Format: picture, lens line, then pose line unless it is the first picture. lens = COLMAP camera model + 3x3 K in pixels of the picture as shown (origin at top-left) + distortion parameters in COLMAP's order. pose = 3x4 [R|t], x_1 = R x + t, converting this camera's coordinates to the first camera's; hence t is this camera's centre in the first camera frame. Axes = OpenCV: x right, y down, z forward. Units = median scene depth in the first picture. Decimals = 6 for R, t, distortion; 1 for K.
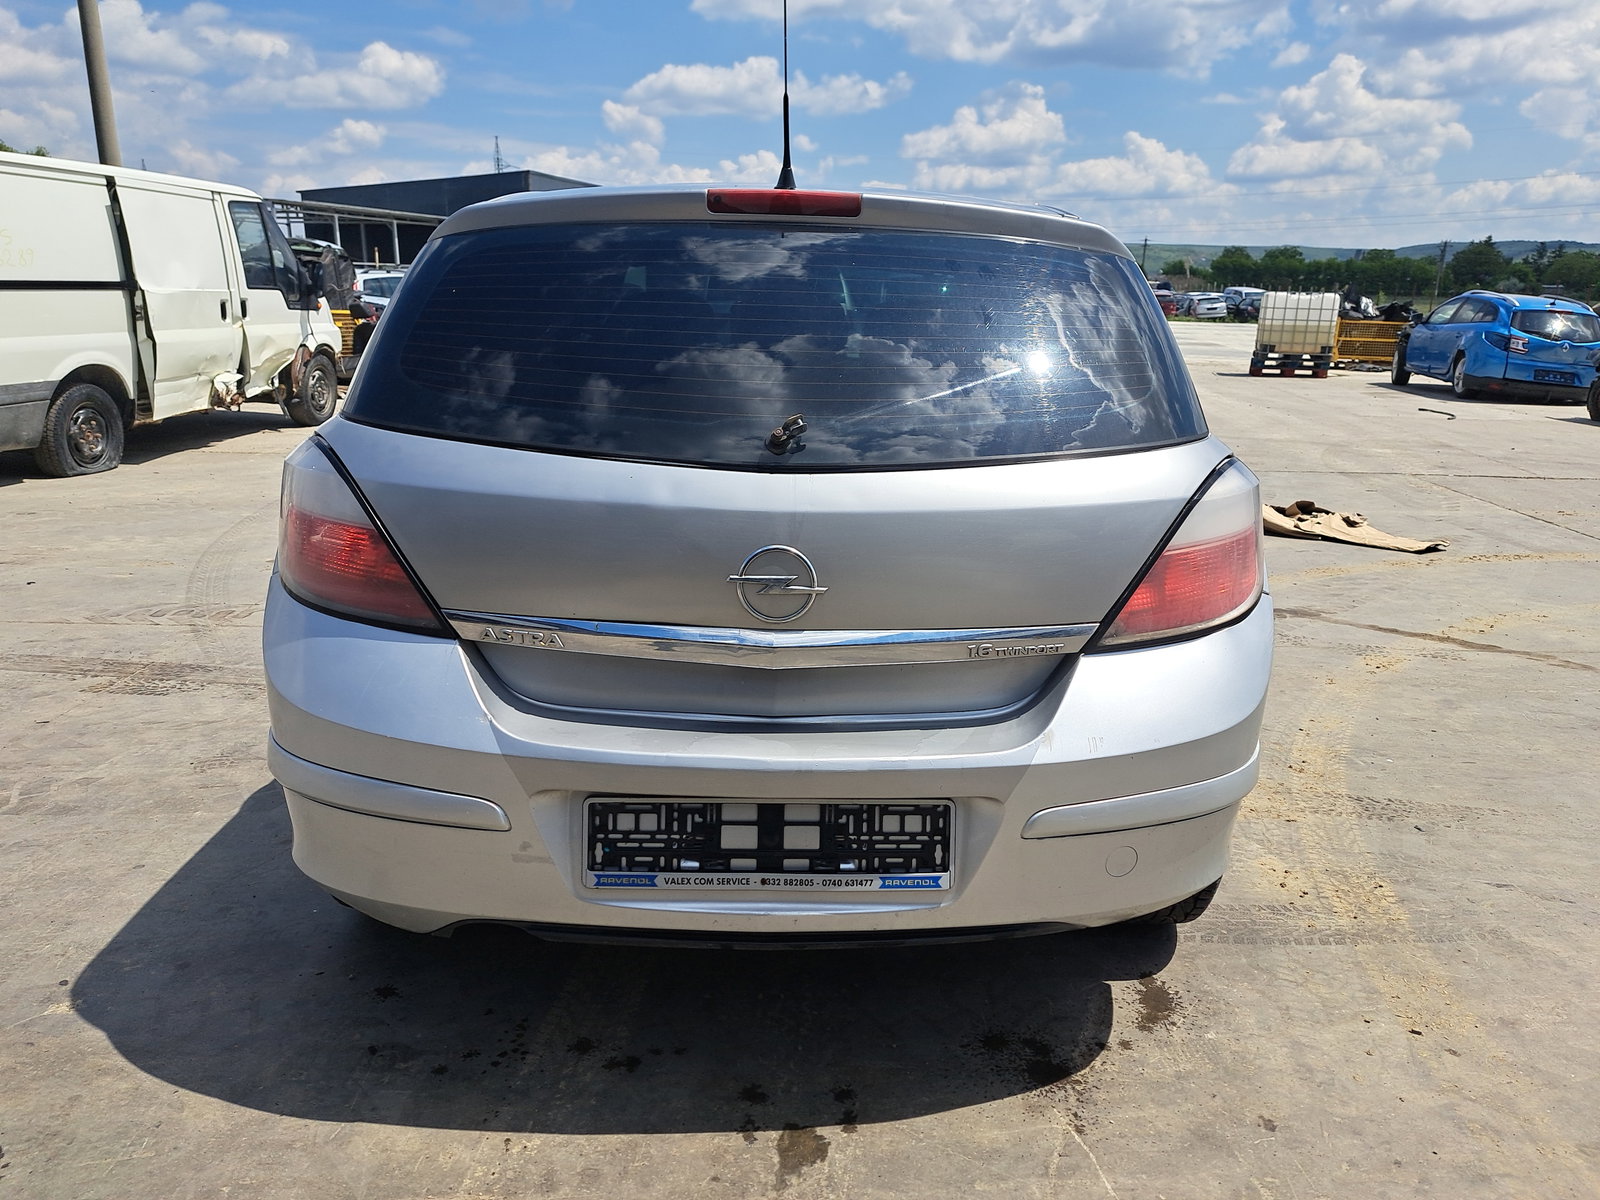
lens RADIAL K [[1187.5, 0, 800.0], [0, 1187.5, 600.0], [0, 0, 1]] dist [0.060927, -0.075973]
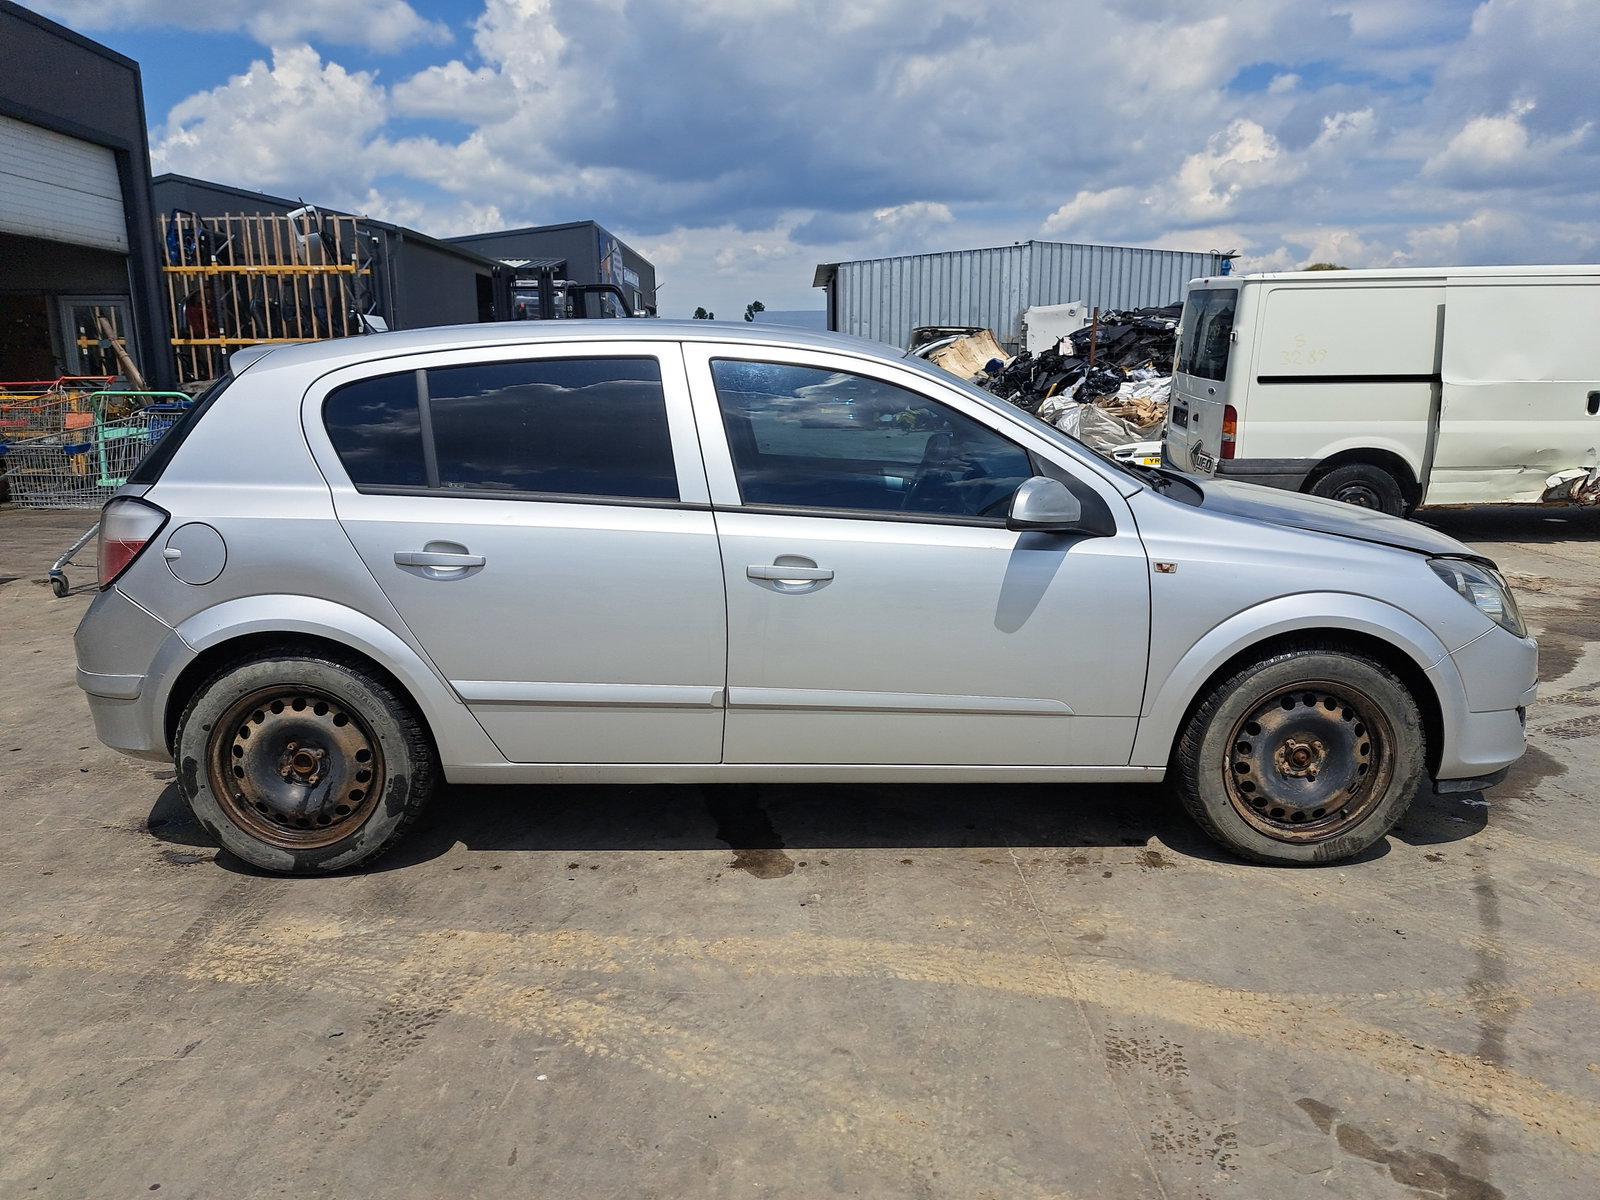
lens RADIAL K [[1187.5, 0, 800.0], [0, 1187.5, 600.0], [0, 0, 1]] dist [0.060927, -0.075973]
pose [[0.001711, 0.189796, -0.981822, 0.530254], [-0.252521, 0.950086, 0.183221, -0.137891], [0.967590, 0.247617, 0.049553, 0.490202]]
